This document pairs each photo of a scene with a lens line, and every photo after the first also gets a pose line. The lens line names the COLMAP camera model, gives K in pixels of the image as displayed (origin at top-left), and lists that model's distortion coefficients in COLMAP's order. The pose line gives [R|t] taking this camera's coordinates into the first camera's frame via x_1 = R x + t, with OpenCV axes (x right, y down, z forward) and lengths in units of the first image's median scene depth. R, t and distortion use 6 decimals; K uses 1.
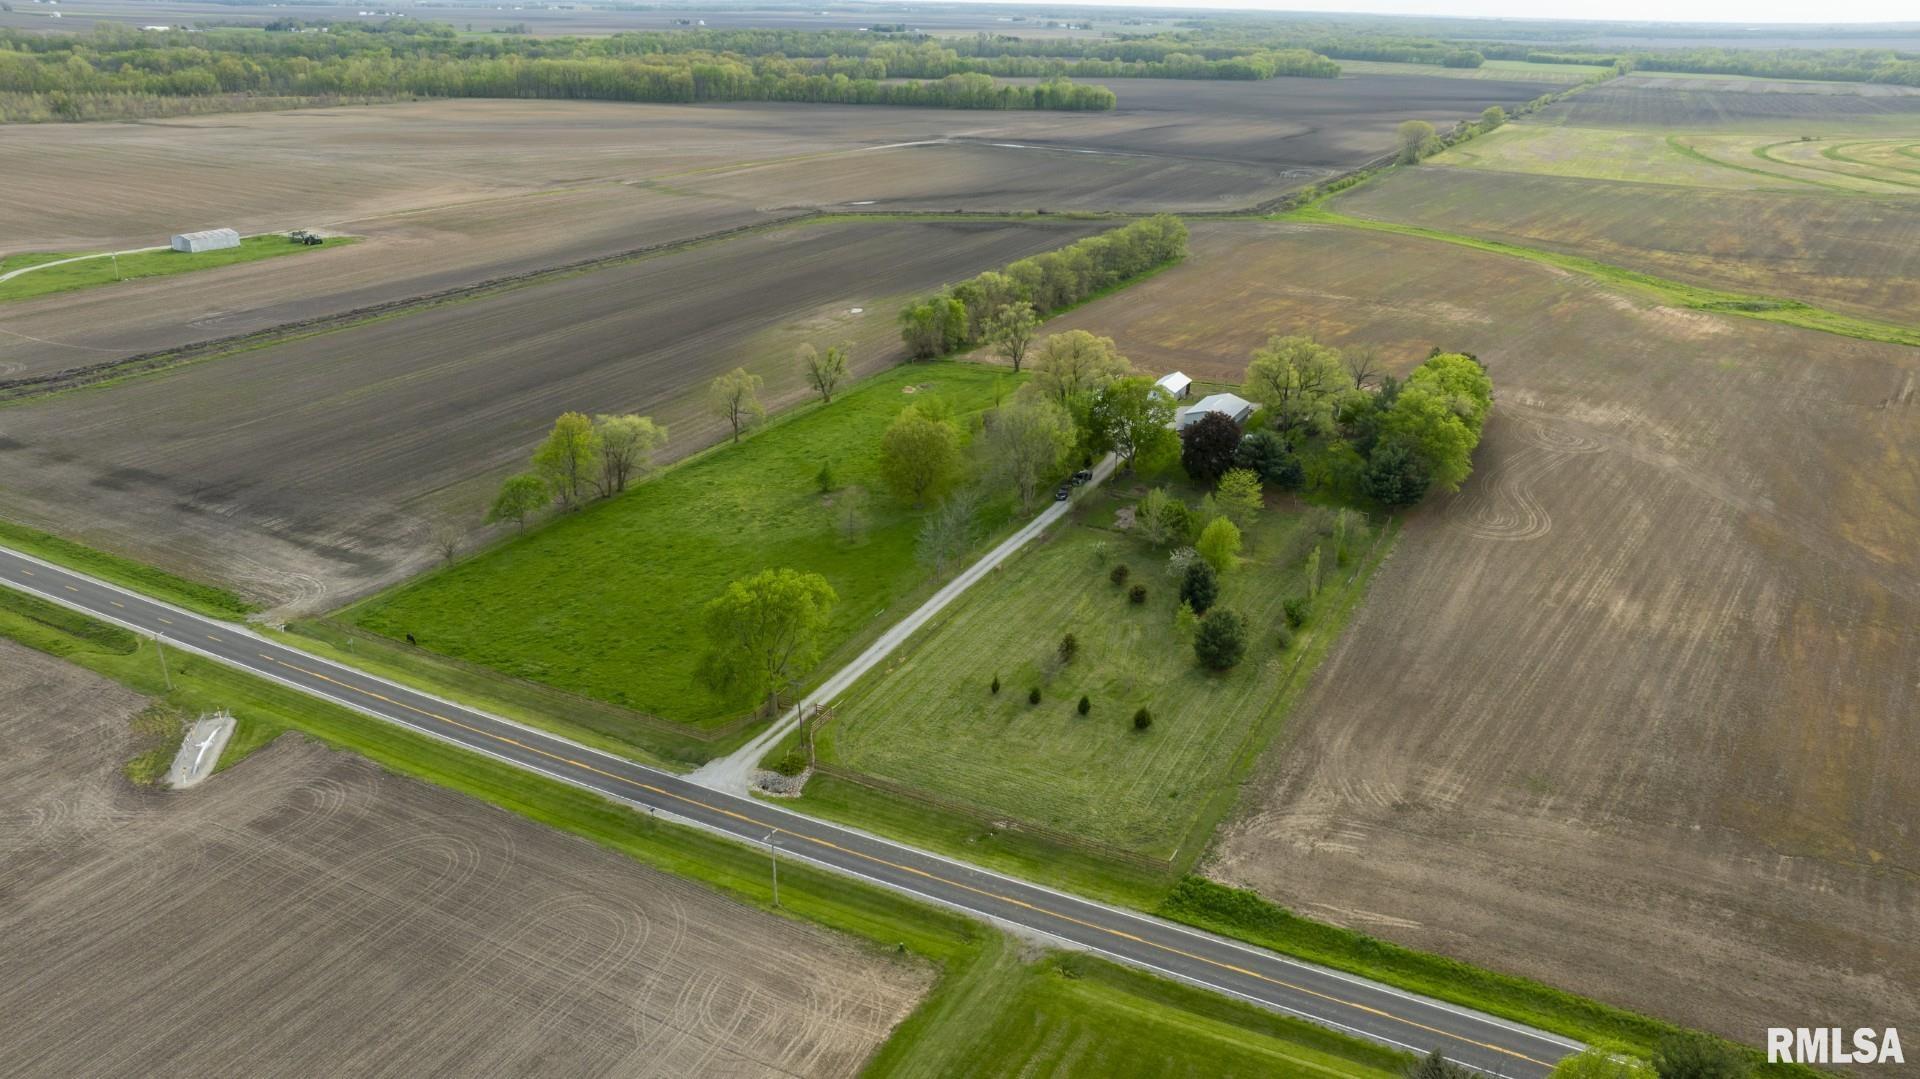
lens RADIAL K [[1349.5, 0, 968.7], [0, 1349.5, 540.0], [0, 0, 1]] dist [-0.015408, 0.001256]
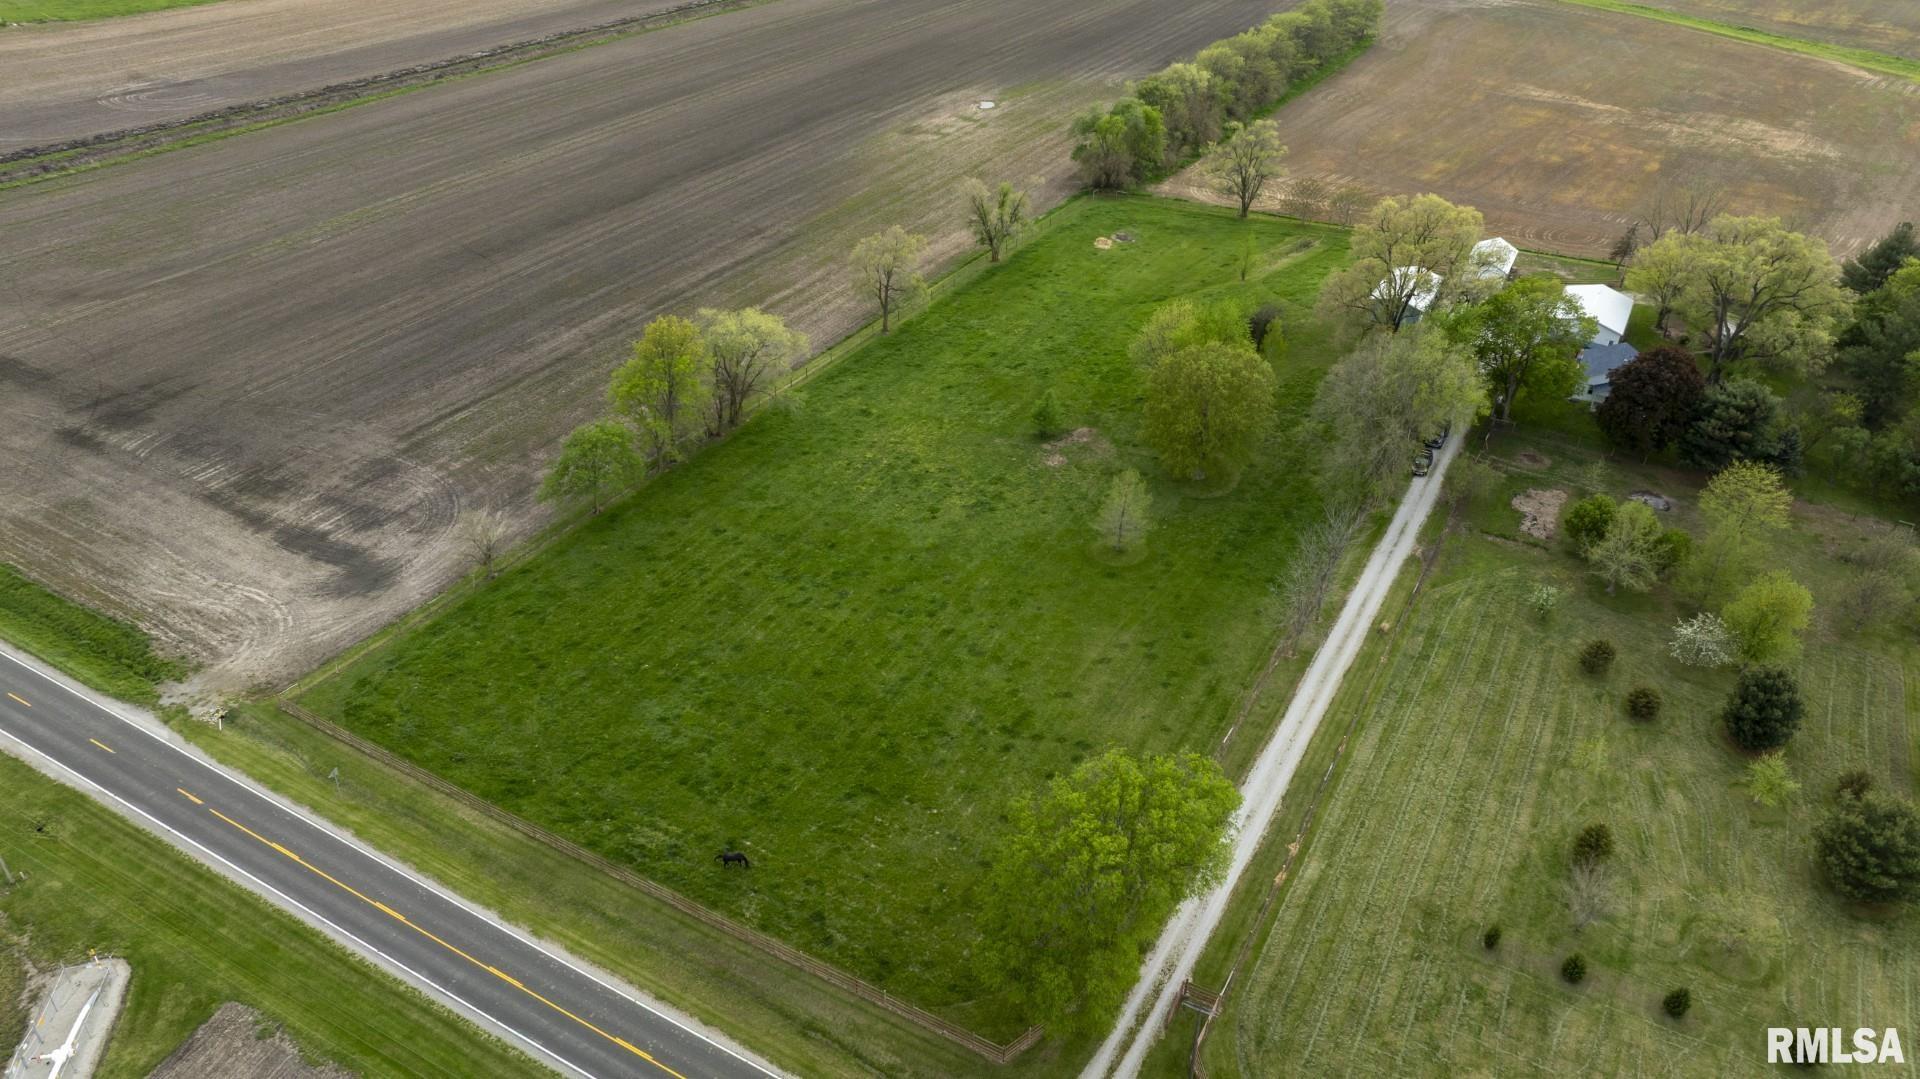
lens RADIAL K [[1347.7, 0, 969.0], [0, 1347.7, 541.5], [0, 0, 1]] dist [-0.032724, 0.043205]
pose [[0.999480, 0.032041, 0.003567, -0.155313], [-0.032164, 0.983474, 0.178170, -0.109976], [0.002200, -0.178192, 0.983993, 0.365453]]
